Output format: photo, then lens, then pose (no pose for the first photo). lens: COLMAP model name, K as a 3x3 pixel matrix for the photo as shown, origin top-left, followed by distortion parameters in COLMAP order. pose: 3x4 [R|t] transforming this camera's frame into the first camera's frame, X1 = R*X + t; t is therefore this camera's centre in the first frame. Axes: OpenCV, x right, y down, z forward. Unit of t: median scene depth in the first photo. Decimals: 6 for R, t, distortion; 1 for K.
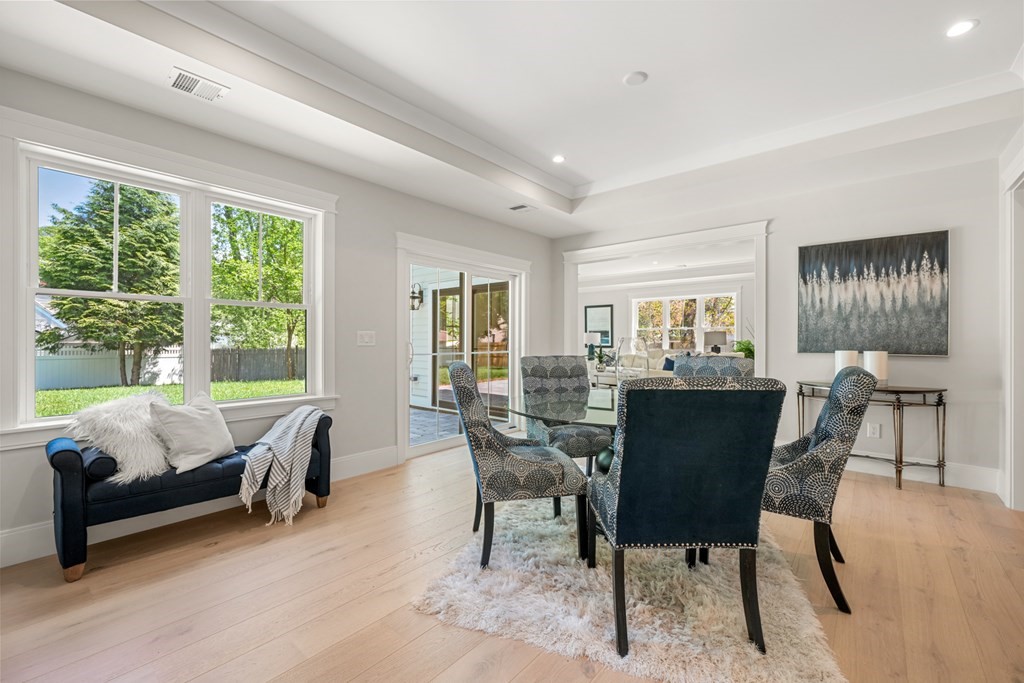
lens RADIAL K [[431.8, 0, 512.6], [0, 431.8, 338.8], [0, 0, 1]] dist [-0.001445, -0.000087]
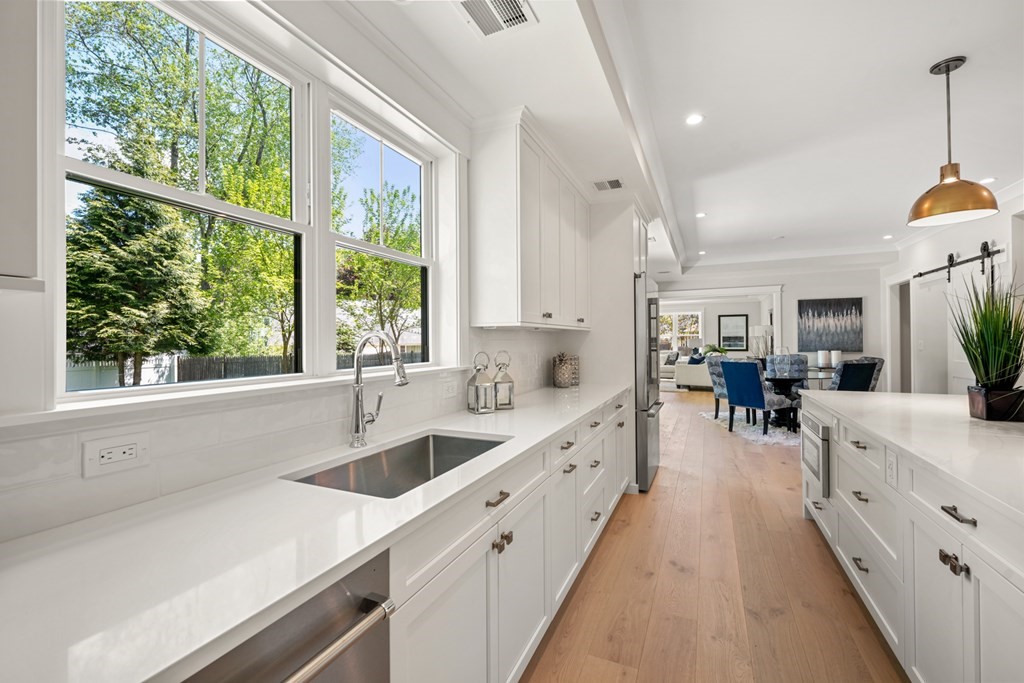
lens RADIAL K [[431.8, 0, 512.6], [0, 431.8, 338.8], [0, 0, 1]] dist [-0.001445, -0.000087]
pose [[0.960660, -0.009205, 0.277573, -0.433921], [0.010386, 0.999942, -0.002785, -0.013978], [-0.277532, 0.005559, 0.960700, -0.209963]]
